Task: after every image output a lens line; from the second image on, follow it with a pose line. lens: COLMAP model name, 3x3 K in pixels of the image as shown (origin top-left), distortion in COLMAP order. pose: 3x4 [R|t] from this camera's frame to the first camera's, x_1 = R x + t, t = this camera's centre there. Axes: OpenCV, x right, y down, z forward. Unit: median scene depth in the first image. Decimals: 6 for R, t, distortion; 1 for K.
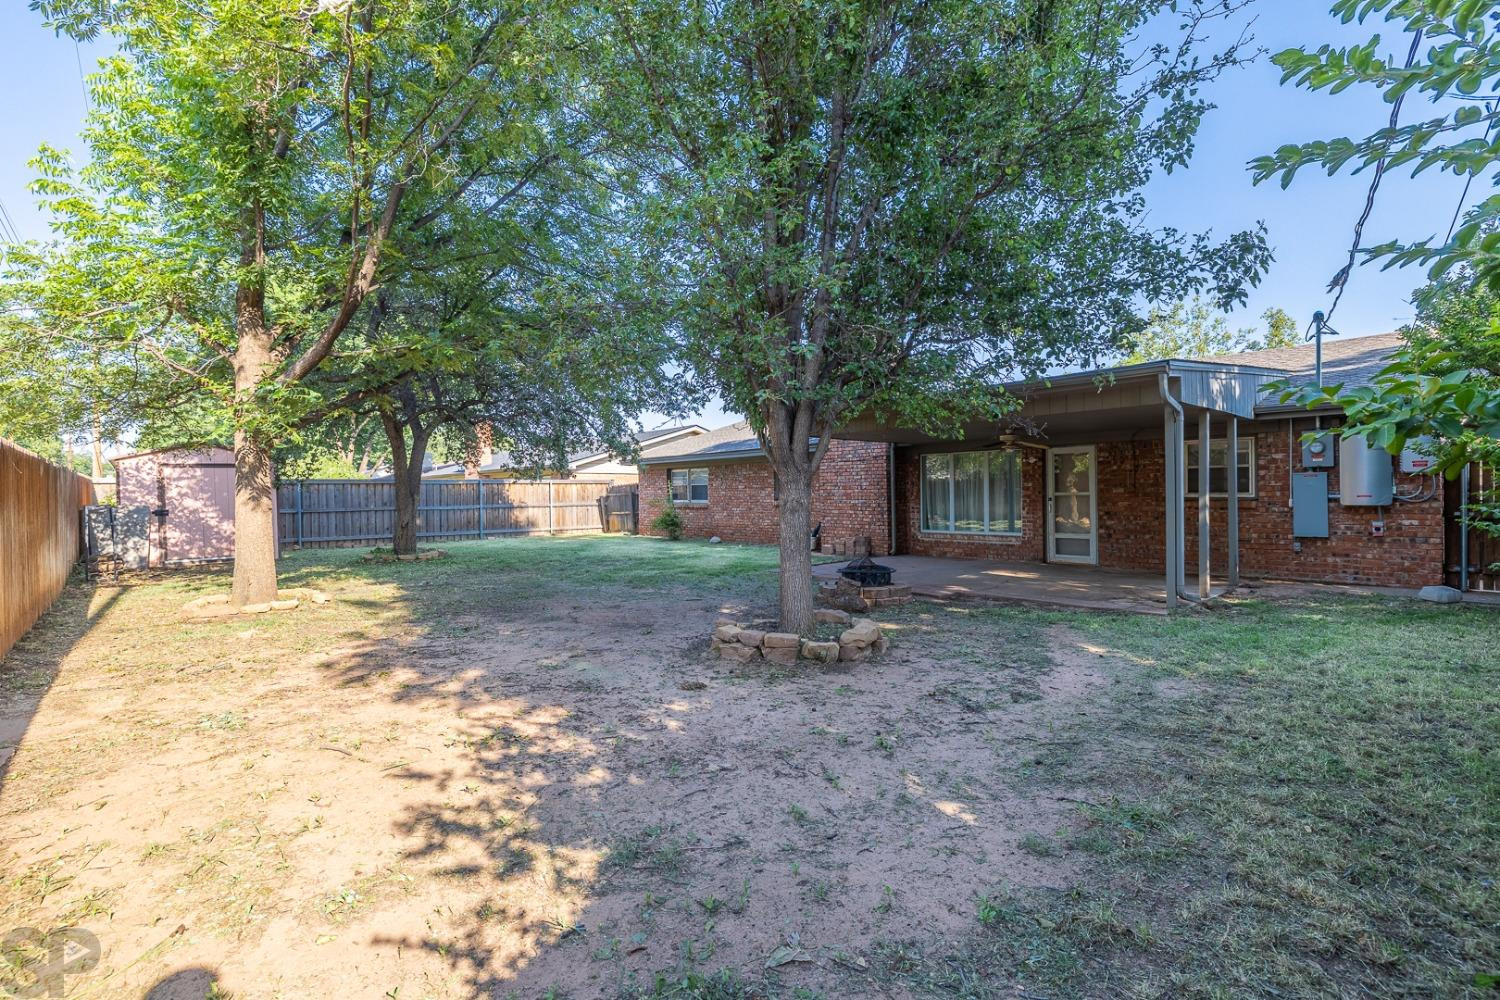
lens RADIAL K [[674.4, 0, 747.1], [0, 674.4, 498.8], [0, 0, 1]] dist [0.001181, 0.000520]
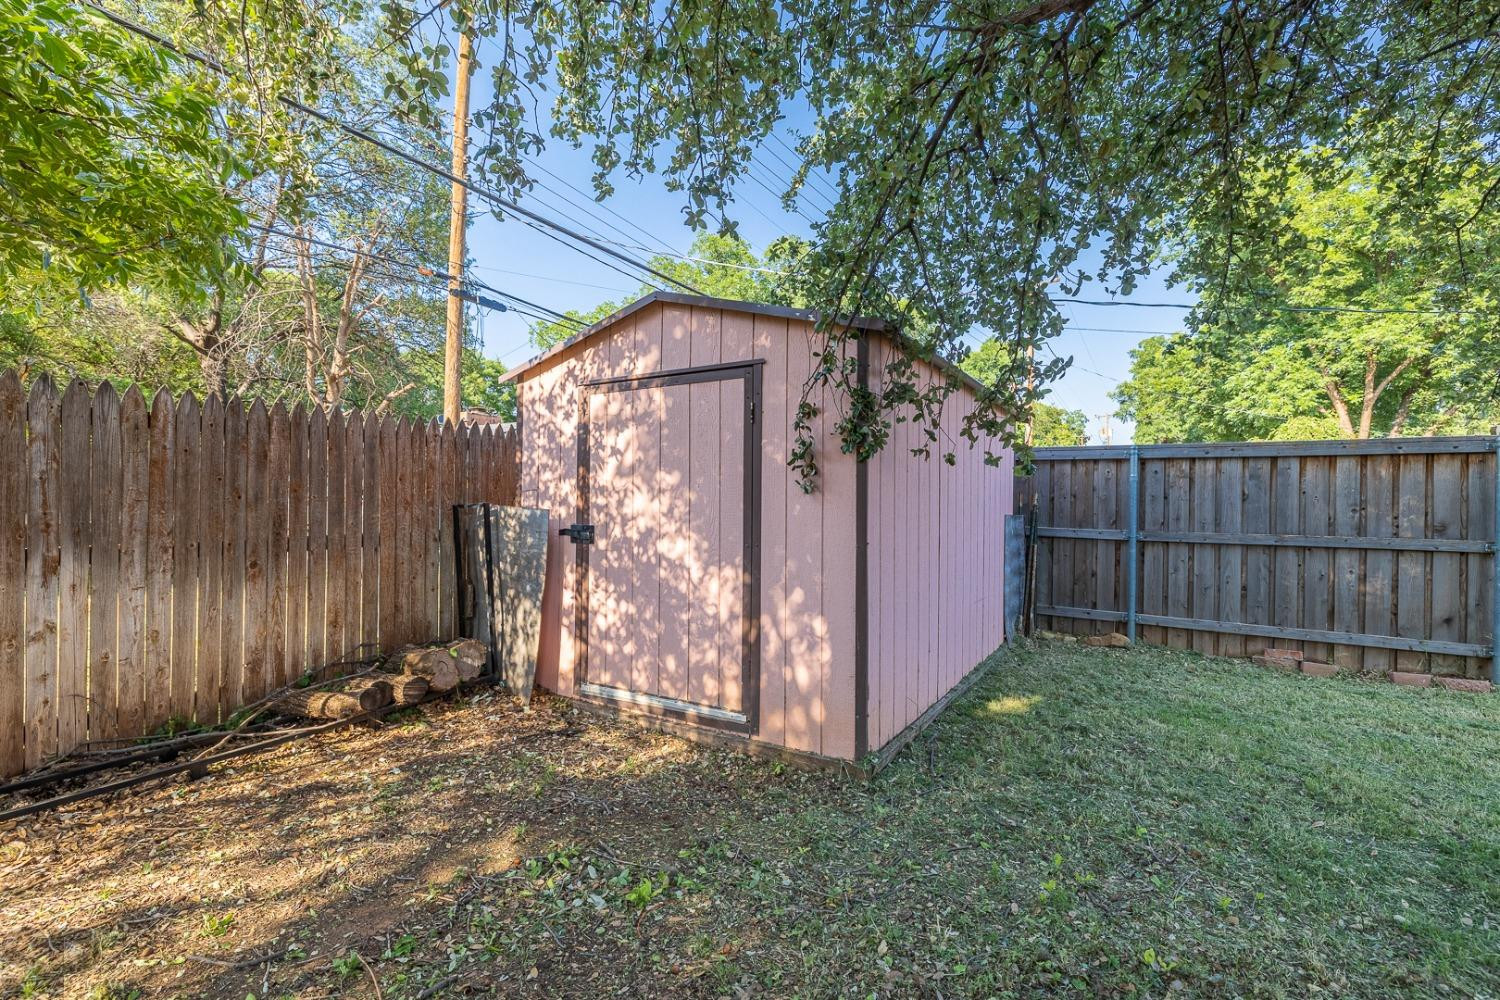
lens RADIAL K [[674.4, 0, 751.9], [0, 674.4, 498.8], [0, 0, 1]] dist [0.001181, 0.000520]
pose [[0.283691, 0.023302, -0.958633, -0.529558], [-0.026039, 0.999523, 0.016590, -0.002810], [0.958562, 0.020255, 0.284162, 0.979954]]
